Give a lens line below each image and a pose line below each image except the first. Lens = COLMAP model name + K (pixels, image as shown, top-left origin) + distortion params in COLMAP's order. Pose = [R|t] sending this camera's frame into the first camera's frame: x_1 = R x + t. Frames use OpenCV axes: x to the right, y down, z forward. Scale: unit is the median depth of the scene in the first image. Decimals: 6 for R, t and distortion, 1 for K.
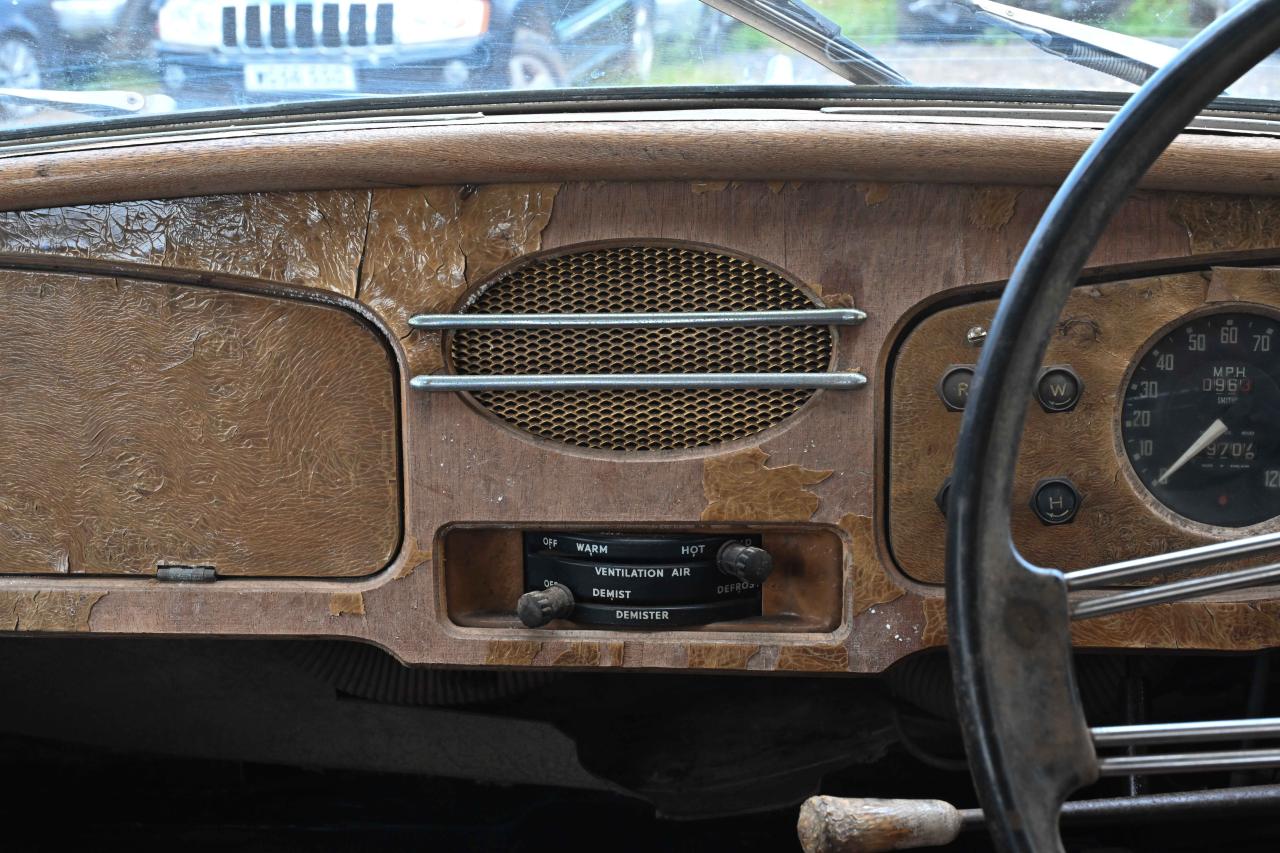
lens RADIAL K [[1972.5, 0, 640.4], [0, 1972.5, 434.4], [0, 0, 1]] dist [0.029013, 0.000000]
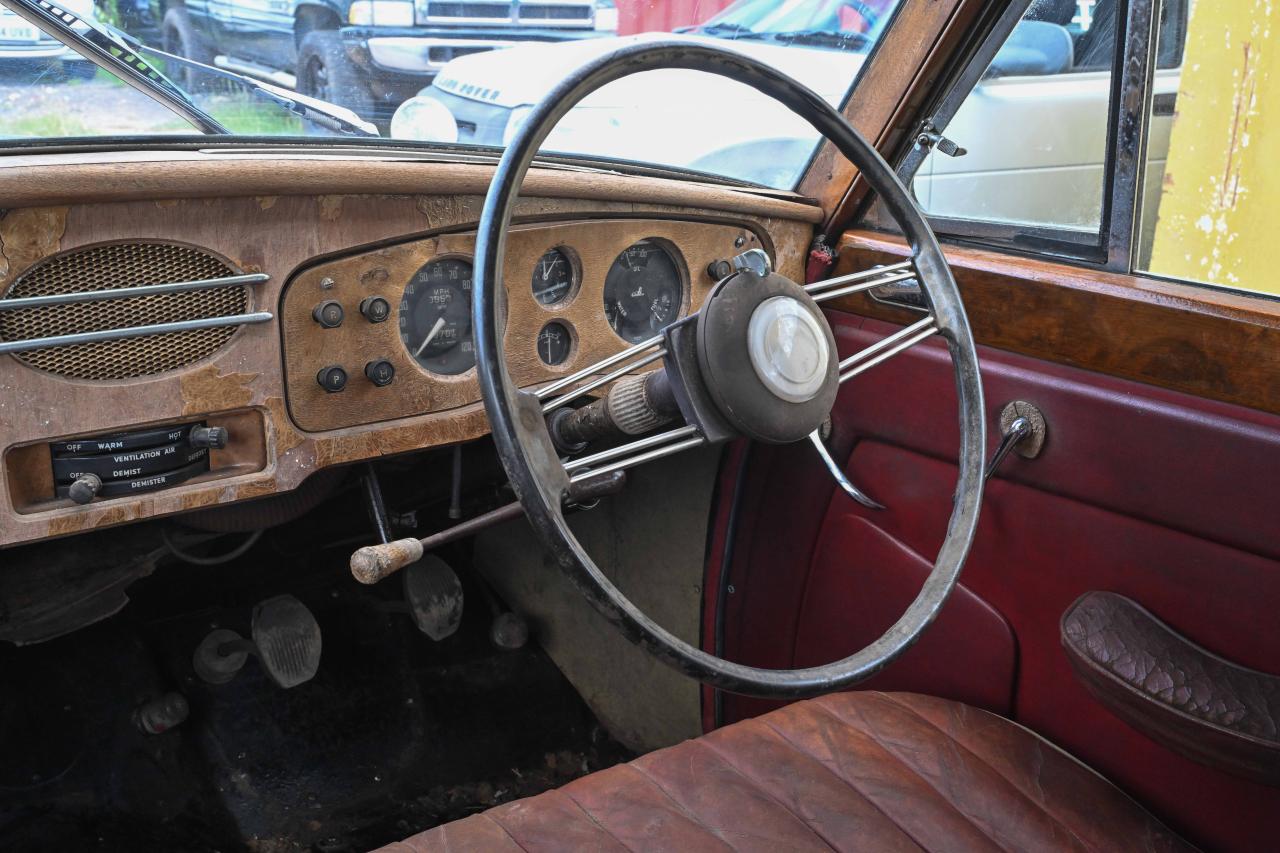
lens RADIAL K [[1393.7, 0, 630.4], [0, 1393.7, 424.0], [0, 0, 1]] dist [-0.002834, 0.000000]
pose [[0.705366, -0.155019, 0.691685, -0.486729], [0.118929, 0.987843, 0.100112, -0.018566], [-0.698795, 0.011646, 0.715227, -0.047968]]
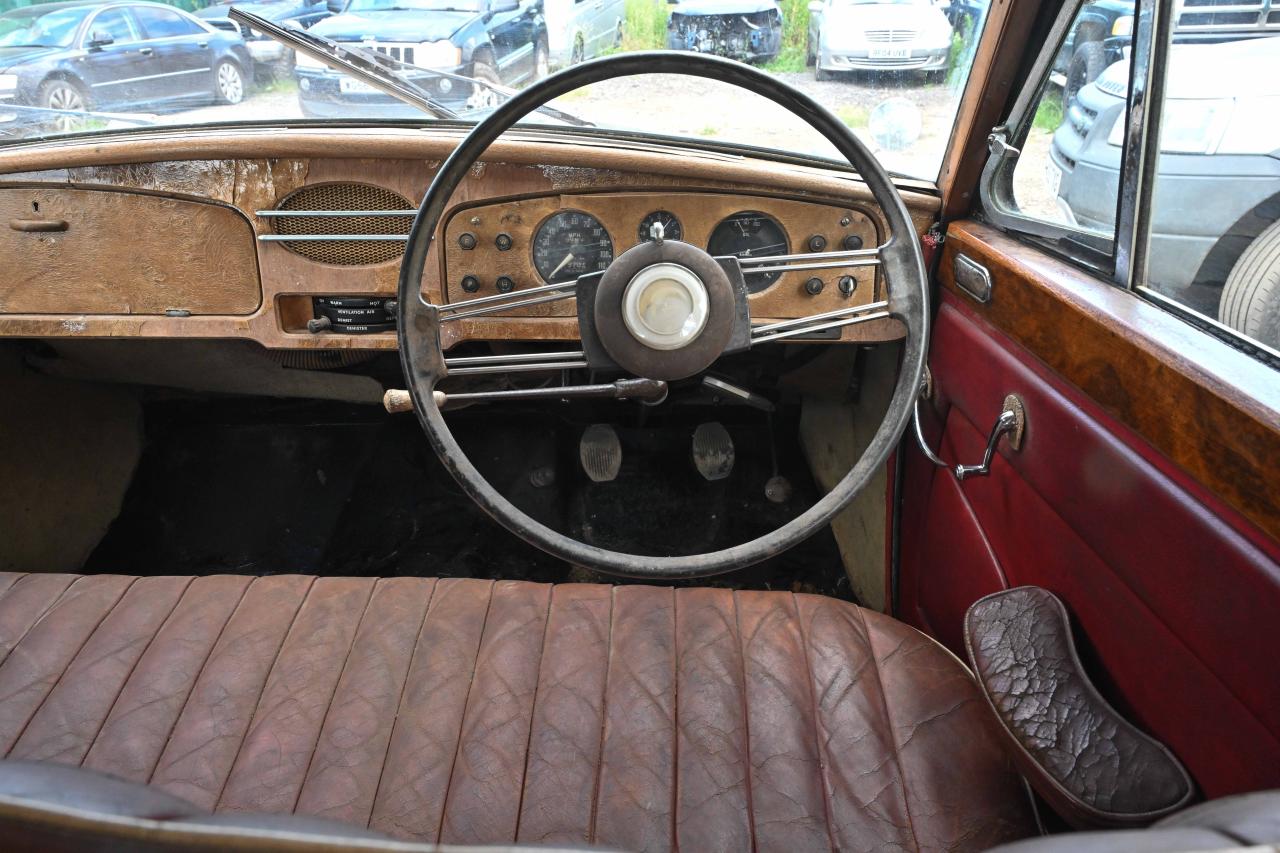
lens RADIAL K [[920.1, 0, 636.9], [0, 920.1, 418.7], [0, 0, 1]] dist [0.018375, 0.006243]
pose [[0.996488, -0.013645, 0.082618, 0.272407], [-0.000237, 0.986172, 0.165727, 0.006587], [-0.083737, -0.165165, 0.982705, -0.261288]]
